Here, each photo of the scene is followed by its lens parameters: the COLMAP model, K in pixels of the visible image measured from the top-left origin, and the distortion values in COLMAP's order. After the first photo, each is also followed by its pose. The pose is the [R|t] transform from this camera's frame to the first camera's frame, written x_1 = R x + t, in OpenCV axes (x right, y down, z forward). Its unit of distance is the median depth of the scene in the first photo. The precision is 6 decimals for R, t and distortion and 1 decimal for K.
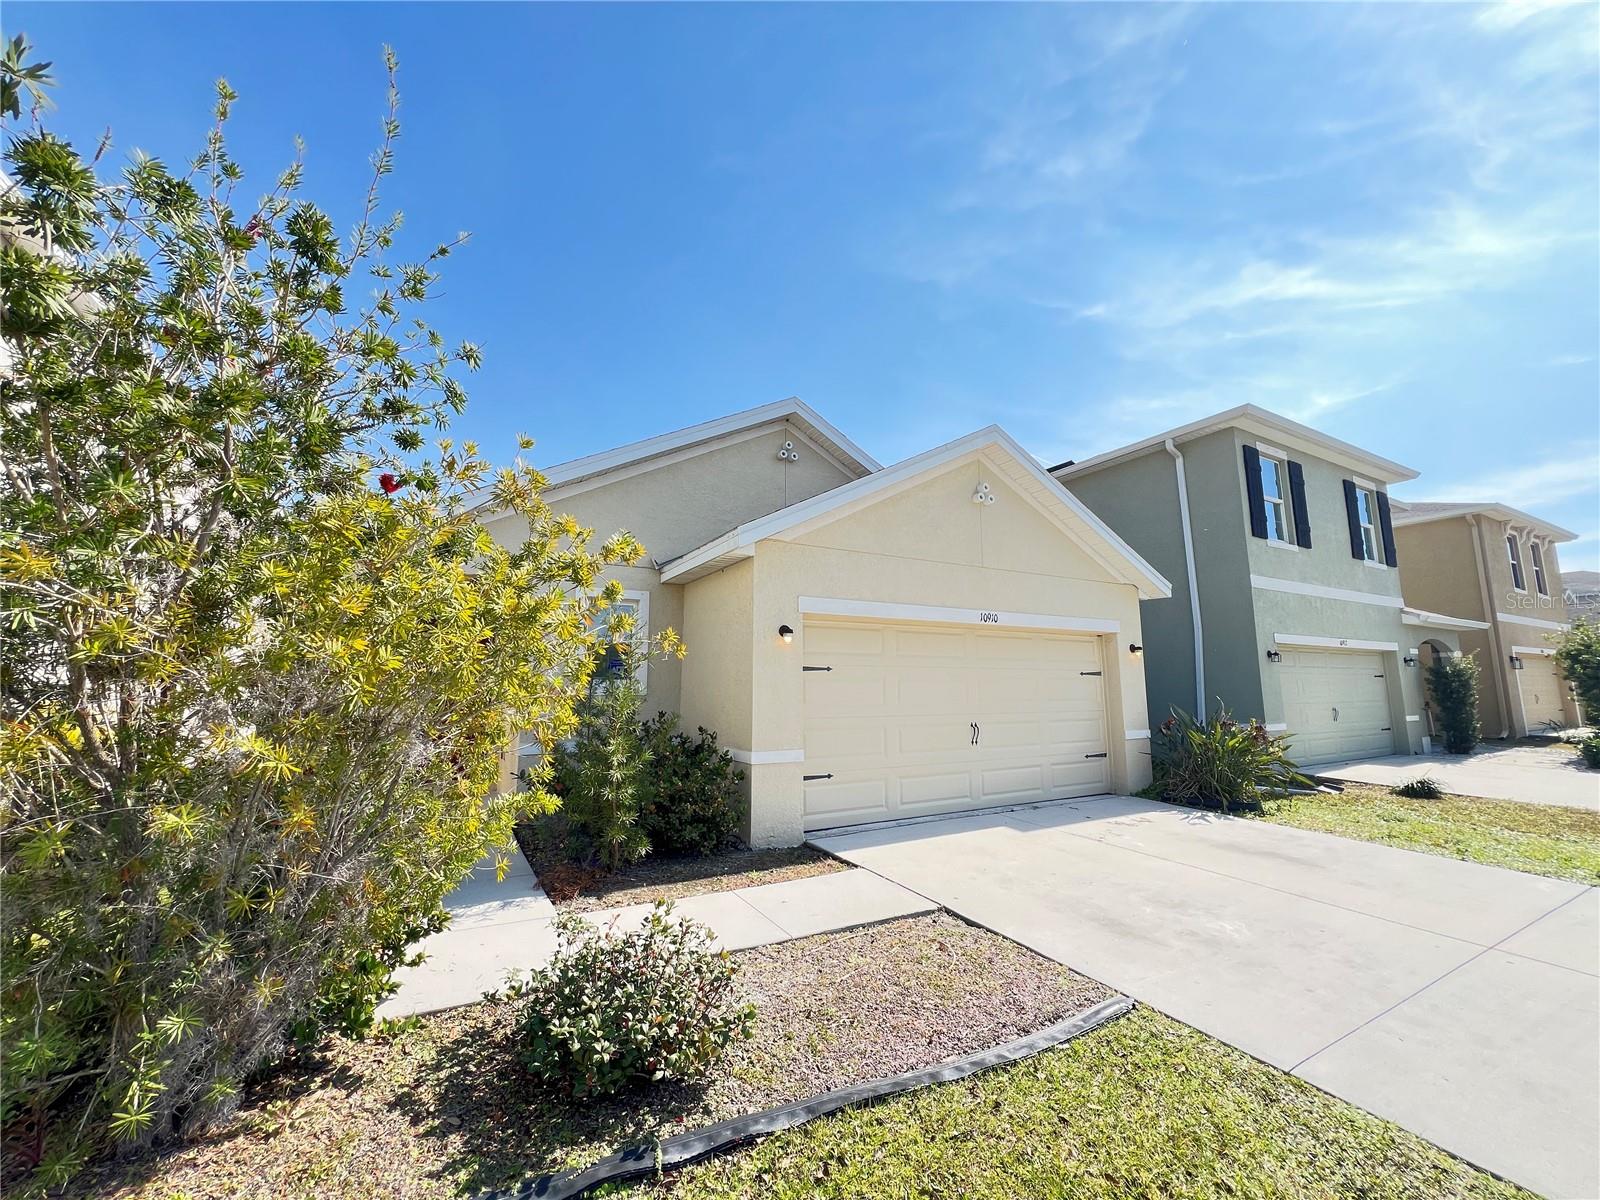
lens RADIAL K [[636.7, 0, 796.2], [0, 636.7, 589.1], [0, 0, 1]] dist [0.000557, 0.000385]
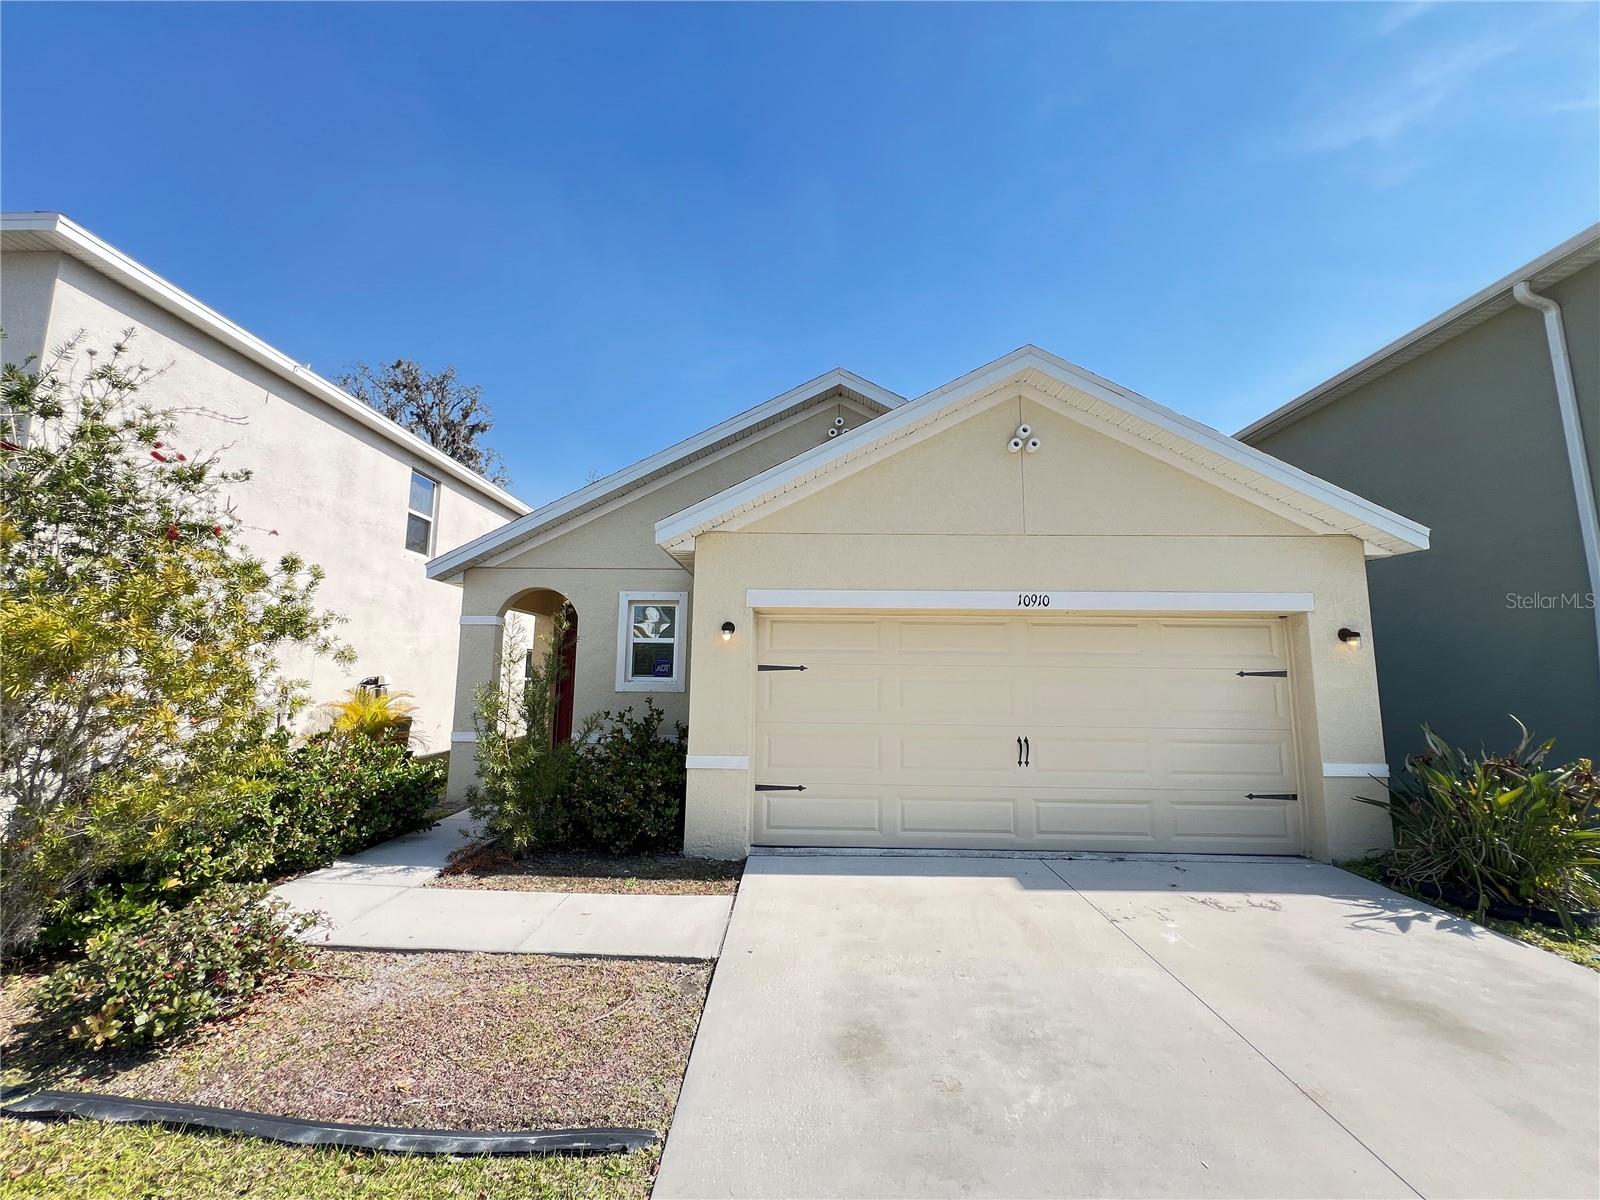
lens RADIAL K [[636.7, 0, 799.9], [0, 636.7, 592.0], [0, 0, 1]] dist [0.000557, 0.000385]
pose [[0.861499, -0.057814, -0.504456, 0.438983], [0.065607, 0.997843, -0.002317, 0.018255], [0.503502, -0.031100, 0.863434, 0.201462]]
